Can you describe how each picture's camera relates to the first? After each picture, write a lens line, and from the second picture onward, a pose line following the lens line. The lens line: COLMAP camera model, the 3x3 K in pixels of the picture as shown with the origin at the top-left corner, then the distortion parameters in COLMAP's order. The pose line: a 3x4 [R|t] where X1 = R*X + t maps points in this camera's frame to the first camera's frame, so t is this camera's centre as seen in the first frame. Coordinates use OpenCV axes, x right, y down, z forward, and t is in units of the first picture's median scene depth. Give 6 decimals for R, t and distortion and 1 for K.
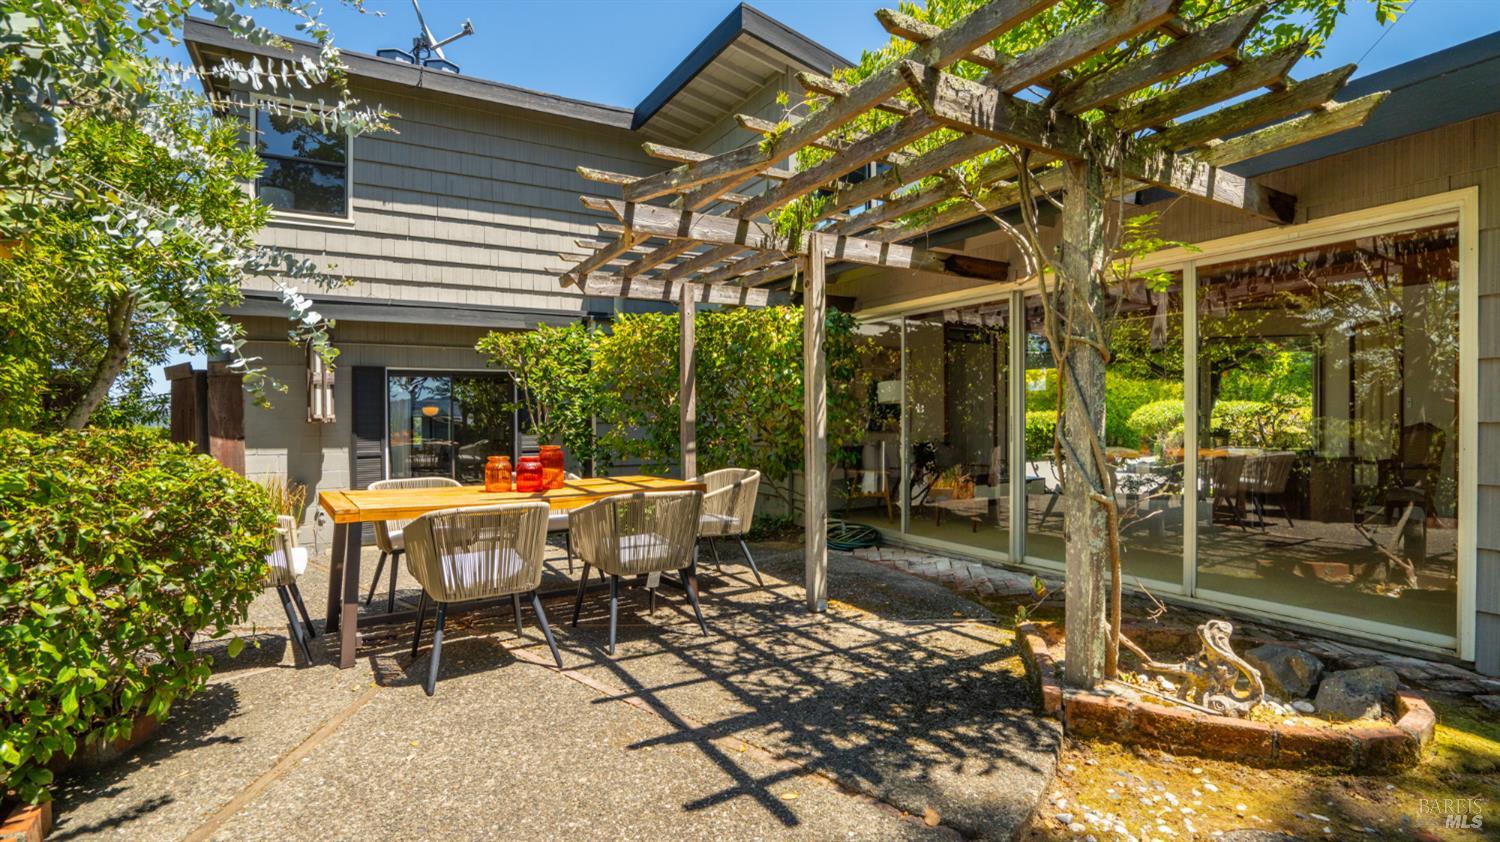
lens RADIAL K [[691.1, 0, 750.0], [0, 691.1, 421.0], [0, 0, 1]] dist [-0.042608, 0.000421]
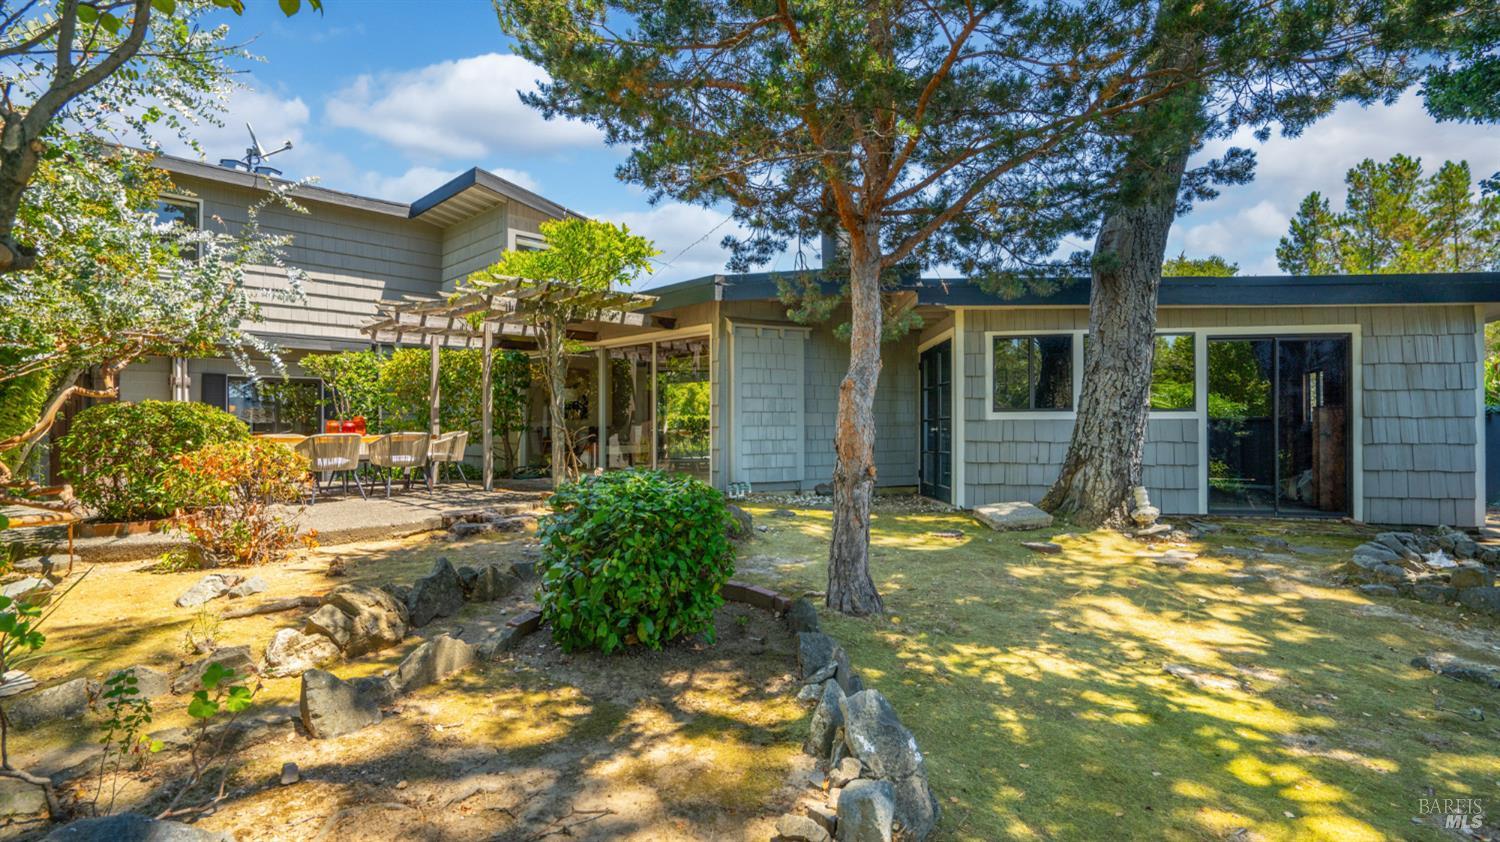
lens RADIAL K [[687.9, 0, 730.5], [0, 687.9, 419.6], [0, 0, 1]] dist [-0.018846, 0.000079]
pose [[0.968565, 0.005064, 0.248711, 0.184336], [-0.001521, 0.999895, -0.014435, 0.045833], [-0.248758, 0.013603, 0.968470, -0.821492]]
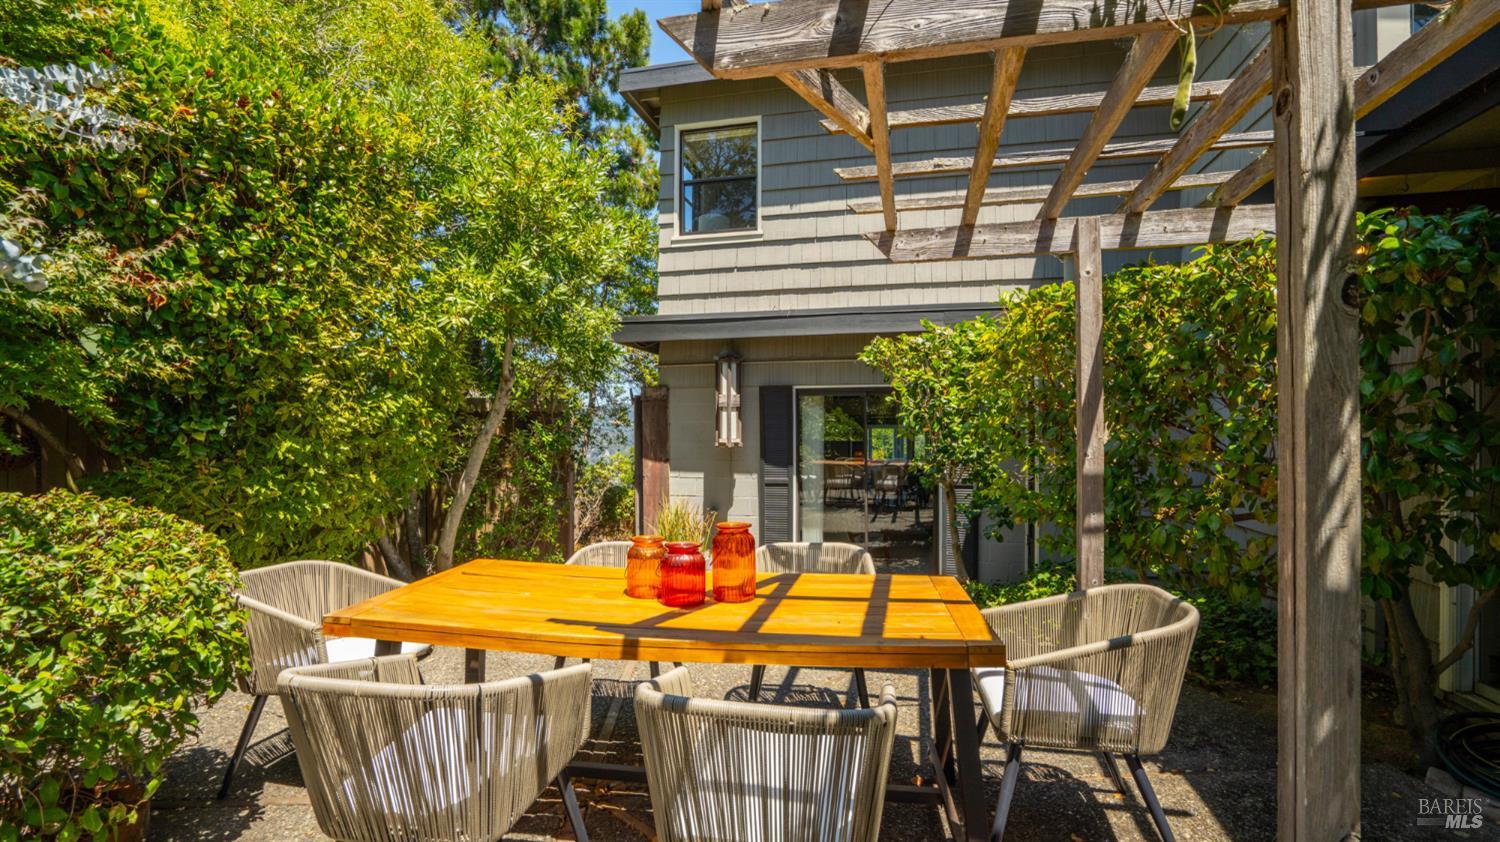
lens RADIAL K [[691.1, 0, 750.0], [0, 691.1, 421.0], [0, 0, 1]] dist [-0.042608, 0.000421]
pose [[0.719208, -0.000437, -0.694795, 0.073260], [-0.010228, 0.999885, -0.011217, -0.026074], [0.694720, 0.015174, 0.719120, 0.358103]]
